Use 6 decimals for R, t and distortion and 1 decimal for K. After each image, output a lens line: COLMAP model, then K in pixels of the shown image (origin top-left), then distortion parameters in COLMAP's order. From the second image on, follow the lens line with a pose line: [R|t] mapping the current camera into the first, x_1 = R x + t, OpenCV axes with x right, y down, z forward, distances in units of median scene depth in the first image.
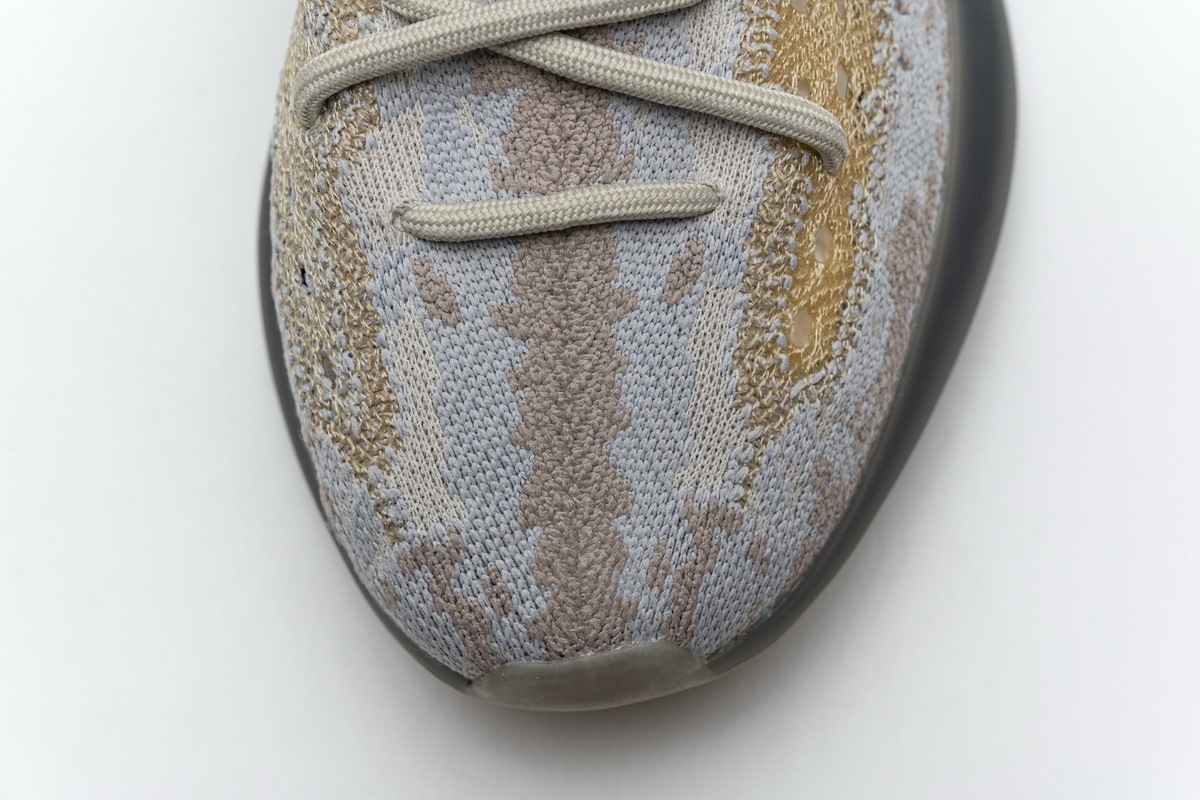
lens RADIAL K [[2384.2, 0, 603.0], [0, 2384.2, 401.0], [0, 0, 1]] dist [0.035020, 0.000000]
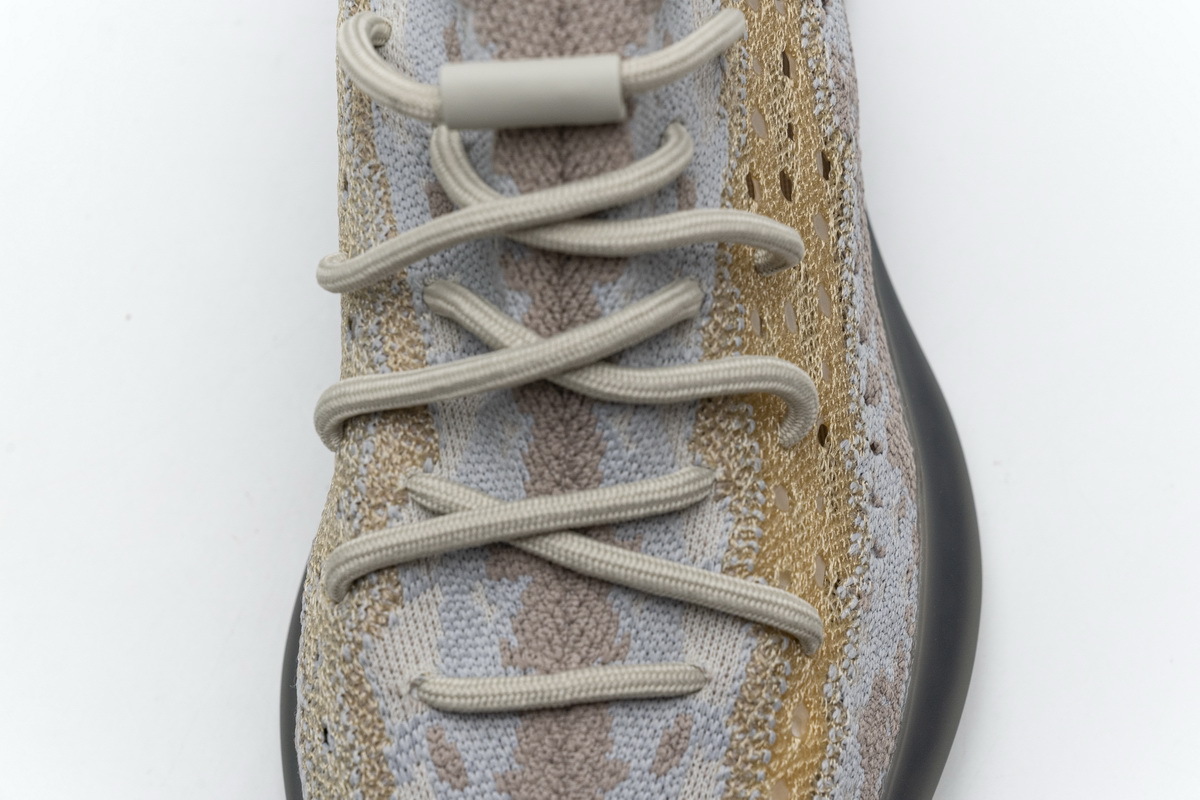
lens RADIAL K [[2384.2, 0, 596.4], [0, 2384.2, 398.8], [0, 0, 1]] dist [0.035020, 0.000000]
pose [[0.999466, 0.032638, -0.001426, -0.004767], [-0.032529, 0.990182, -0.135945, -0.061873], [-0.003025, 0.135918, 0.990715, -0.111537]]
